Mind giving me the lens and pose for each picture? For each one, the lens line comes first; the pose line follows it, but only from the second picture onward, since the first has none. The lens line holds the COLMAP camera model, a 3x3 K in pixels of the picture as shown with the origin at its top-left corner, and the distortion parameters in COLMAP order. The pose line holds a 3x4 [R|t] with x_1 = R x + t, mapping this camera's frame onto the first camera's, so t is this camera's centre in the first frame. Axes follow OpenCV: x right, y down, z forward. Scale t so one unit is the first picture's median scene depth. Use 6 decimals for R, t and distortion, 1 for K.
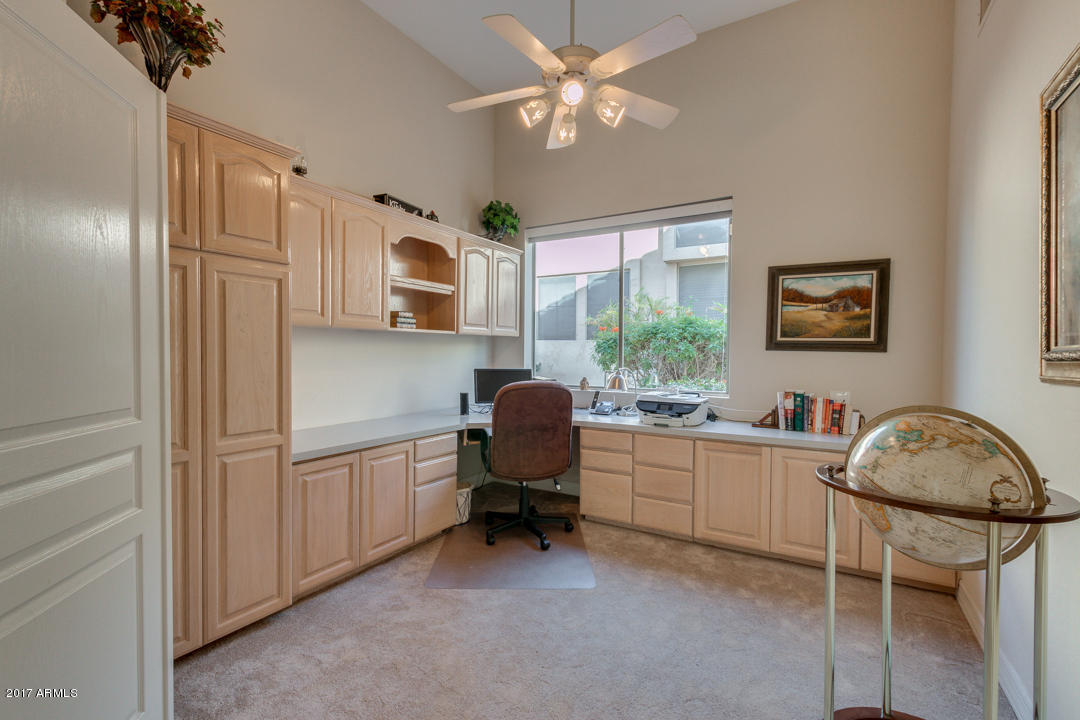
lens RADIAL K [[485.9, 0, 534.9], [0, 485.9, 362.1], [0, 0, 1]] dist [0.003620, -0.000790]
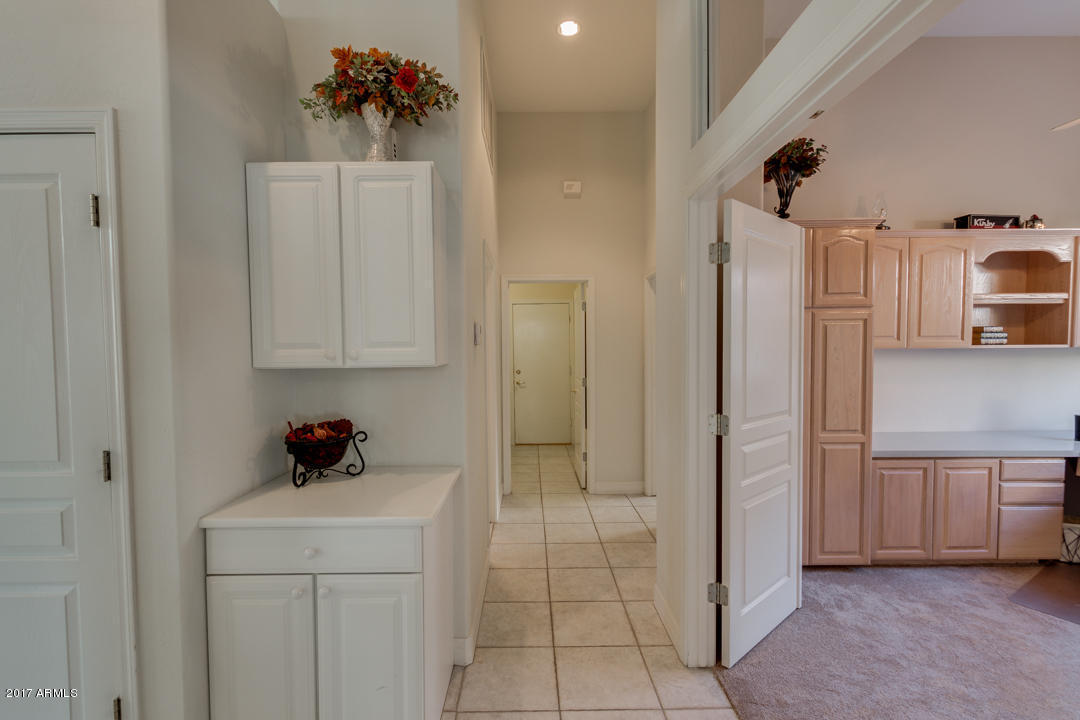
lens RADIAL K [[485.9, 0, 533.9], [0, 485.9, 364.9], [0, 0, 1]] dist [0.003620, -0.000790]
pose [[0.520076, 0.020335, -0.853878, 0.128411], [-0.005108, 0.999773, 0.020698, -0.058826], [0.854105, -0.006403, 0.520061, -0.417105]]
